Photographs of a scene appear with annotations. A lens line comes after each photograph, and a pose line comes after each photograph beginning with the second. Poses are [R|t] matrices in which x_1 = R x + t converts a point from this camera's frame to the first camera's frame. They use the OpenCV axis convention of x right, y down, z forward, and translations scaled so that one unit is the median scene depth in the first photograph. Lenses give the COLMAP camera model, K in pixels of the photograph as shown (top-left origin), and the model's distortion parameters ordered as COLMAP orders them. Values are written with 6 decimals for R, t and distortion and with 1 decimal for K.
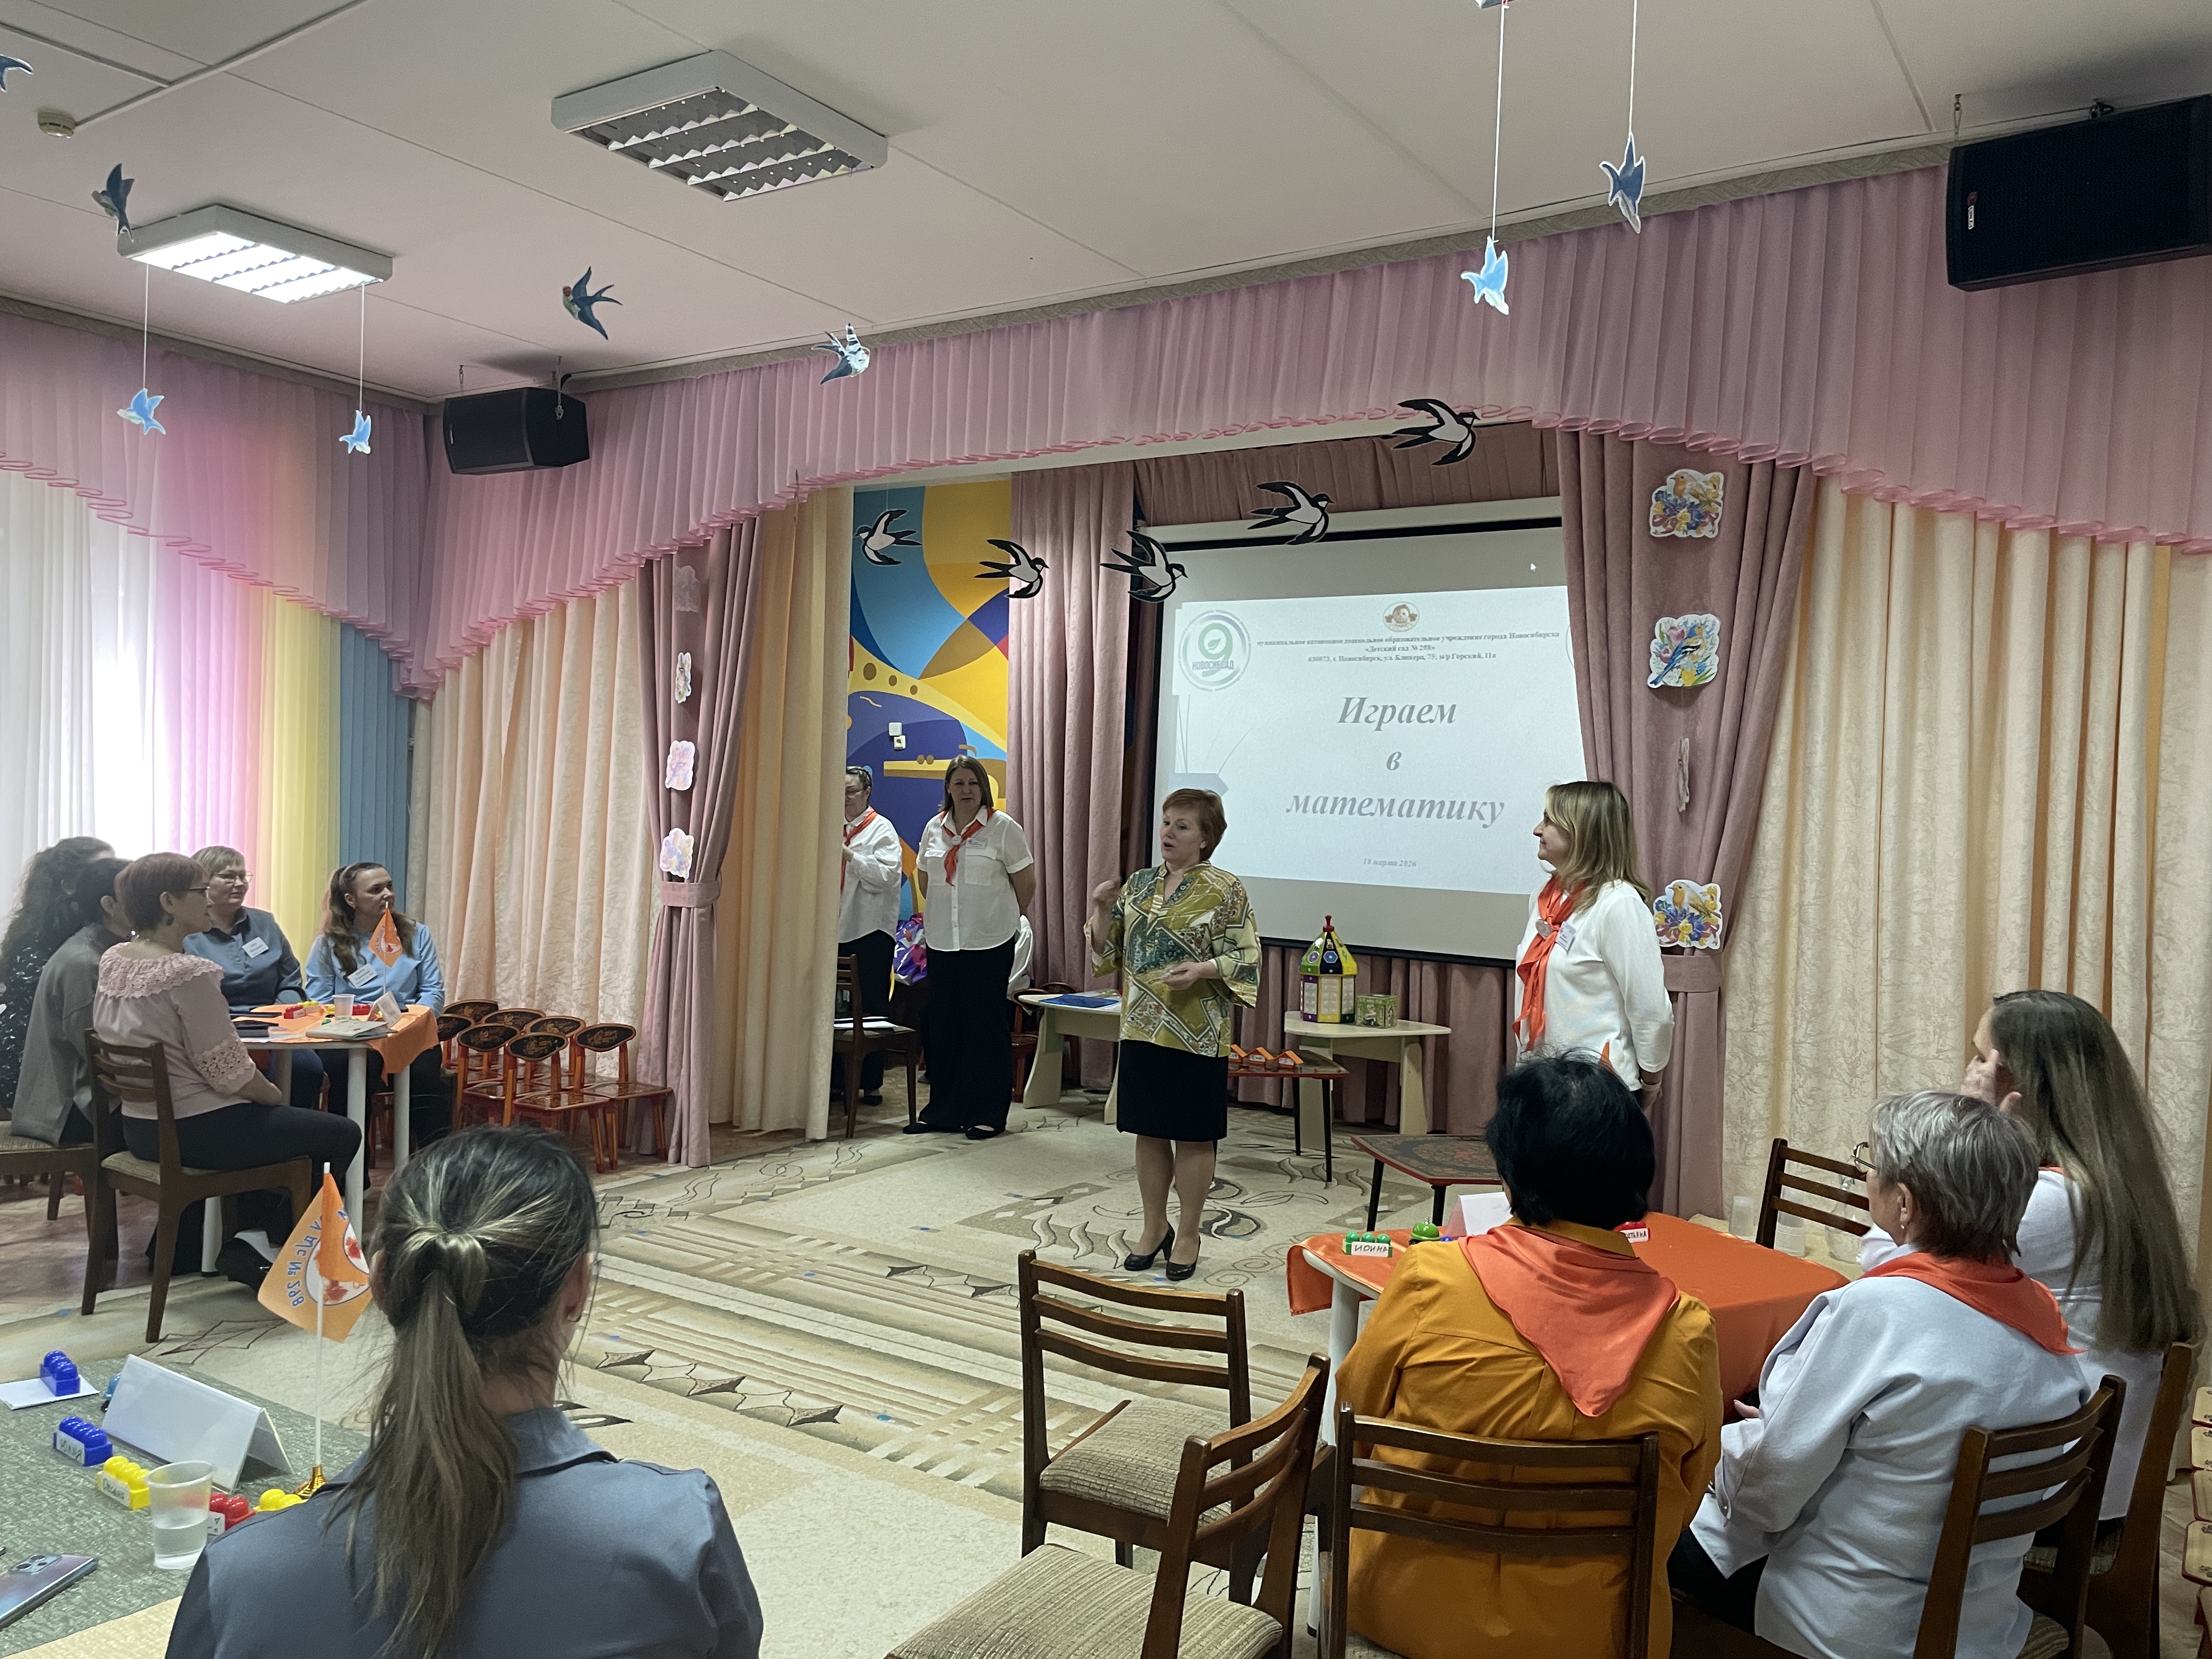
lens RADIAL K [[1677.9, 0, 1098.4], [0, 1677.9, 821.0], [0, 0, 1]] dist [0.074755, -0.068390]
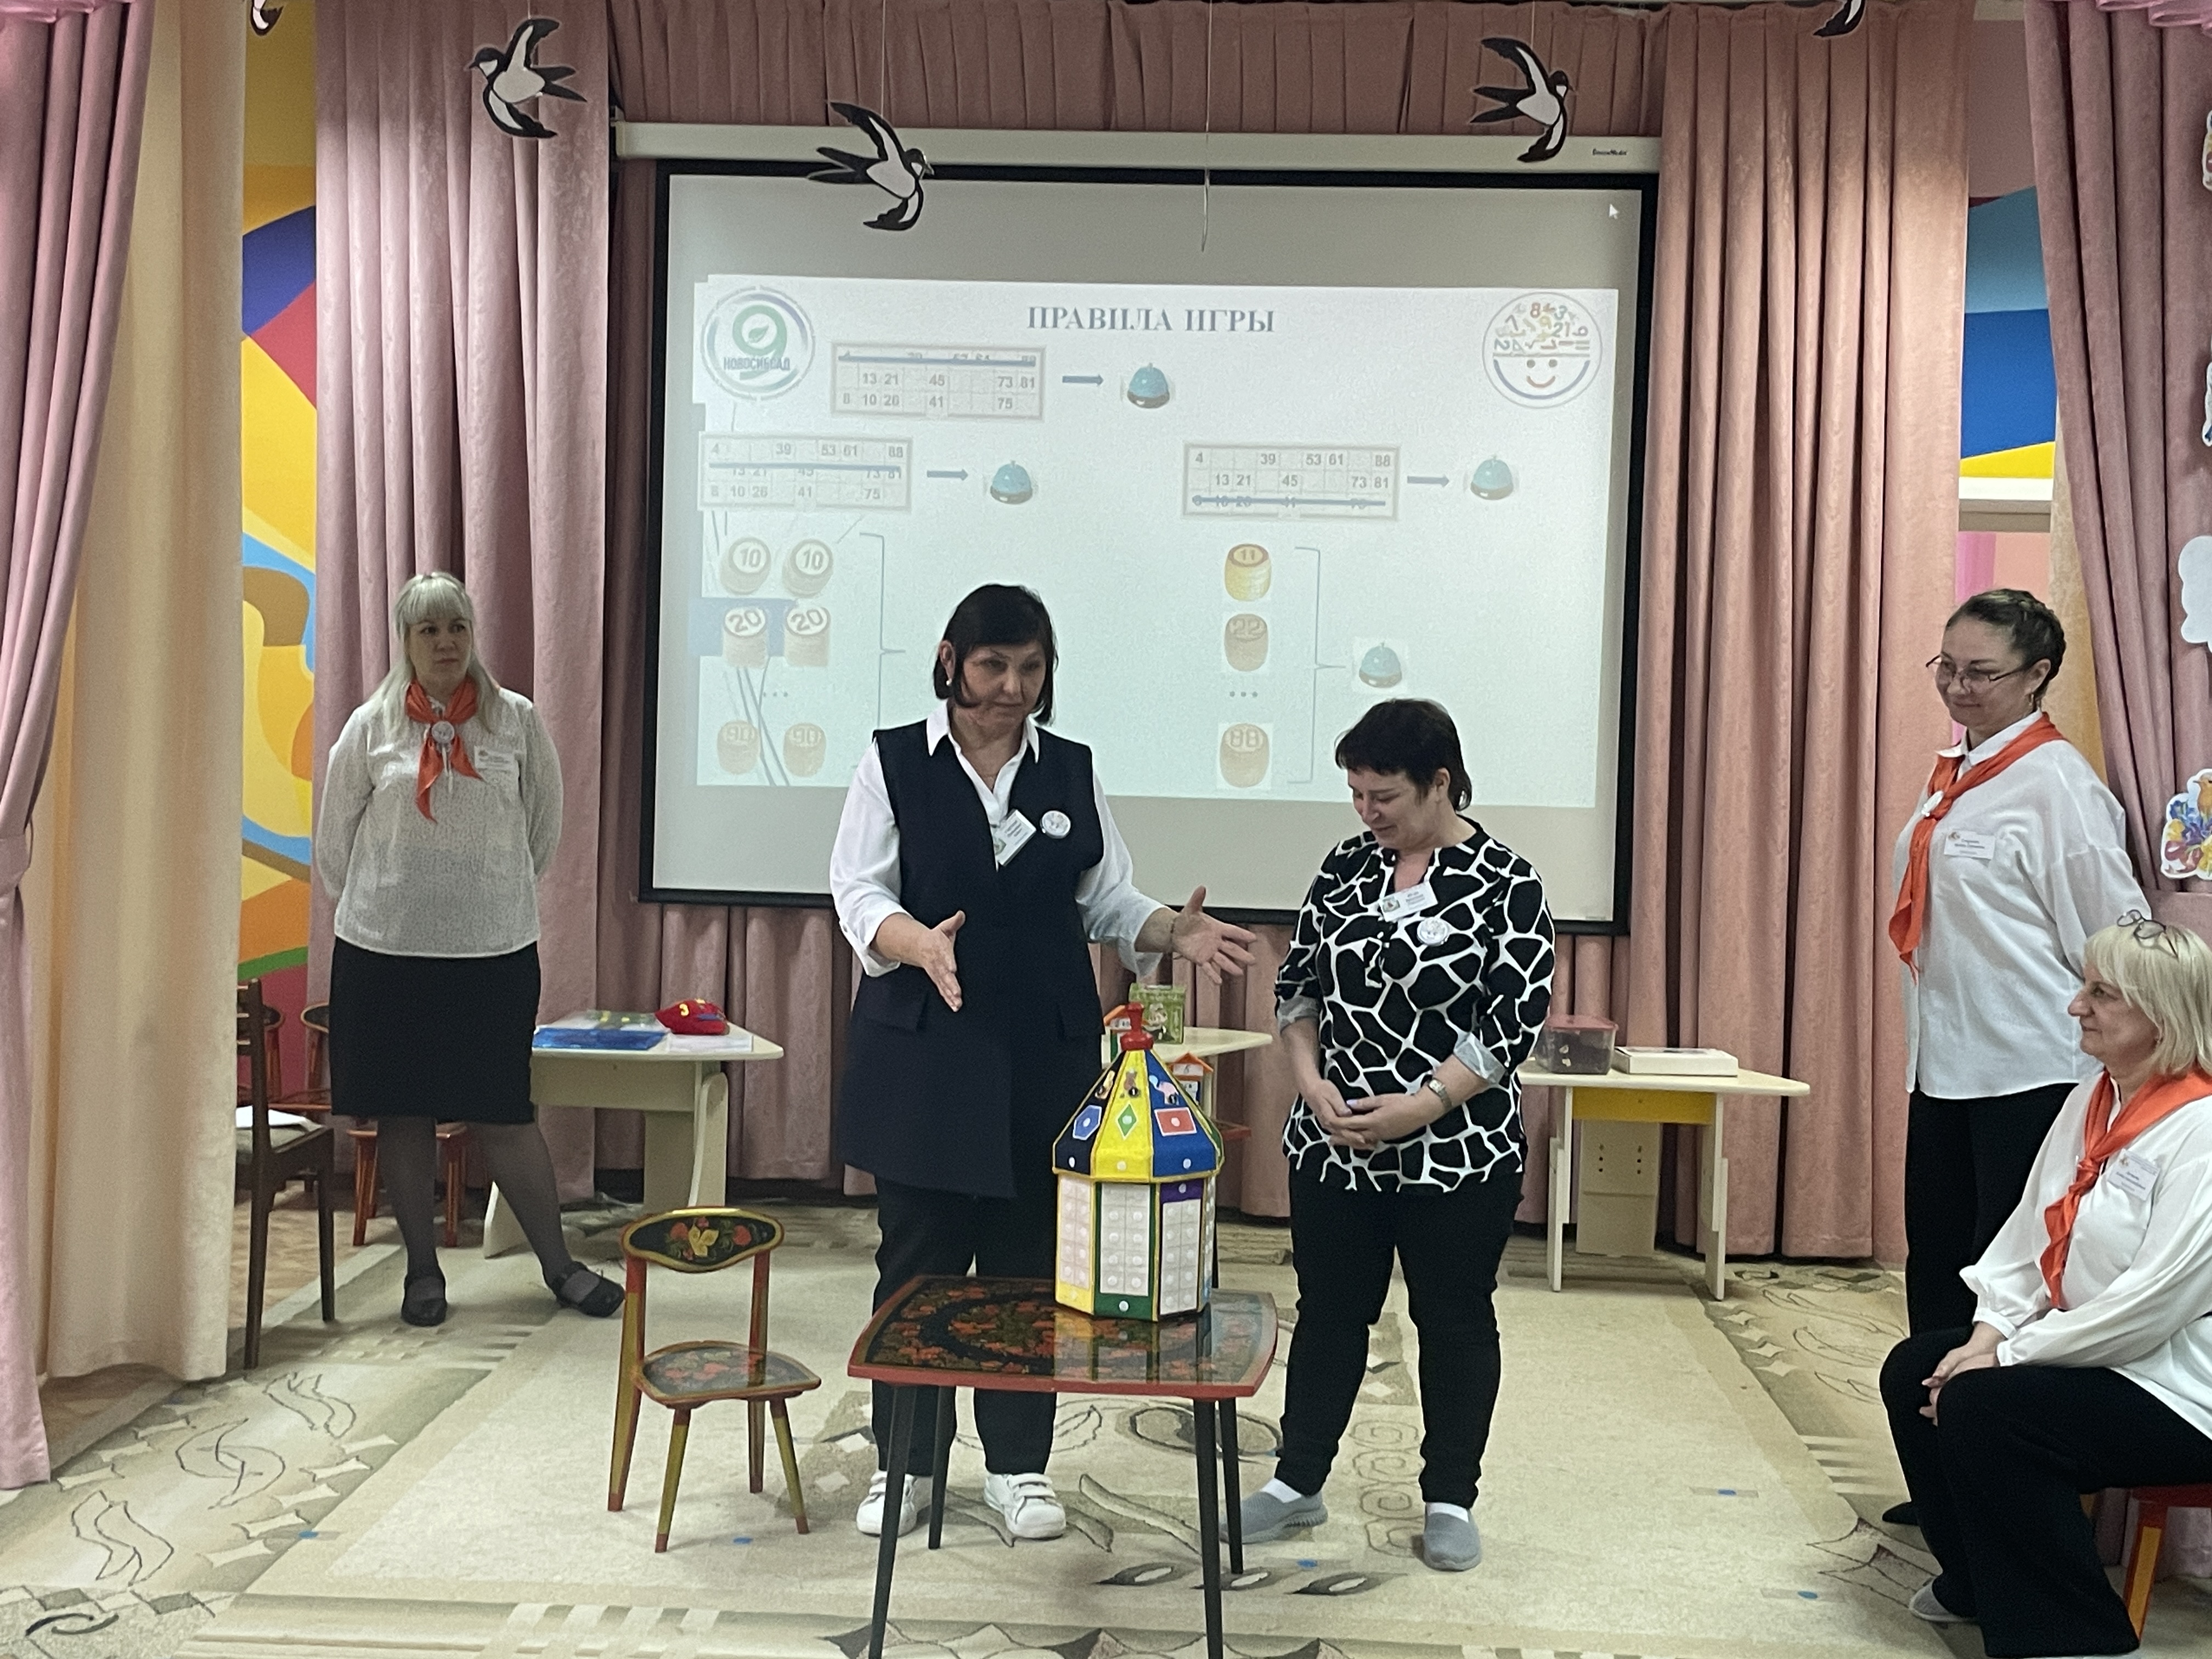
lens RADIAL K [[2654.4, 0, 1099.1], [0, 2654.4, 801.5], [0, 0, 1]] dist [0.096295, 0.000000]
pose [[0.864107, -0.034011, 0.502158, -0.337878], [0.011490, 0.998787, 0.047875, -0.003052], [-0.503177, -0.035599, 0.863450, 0.255310]]
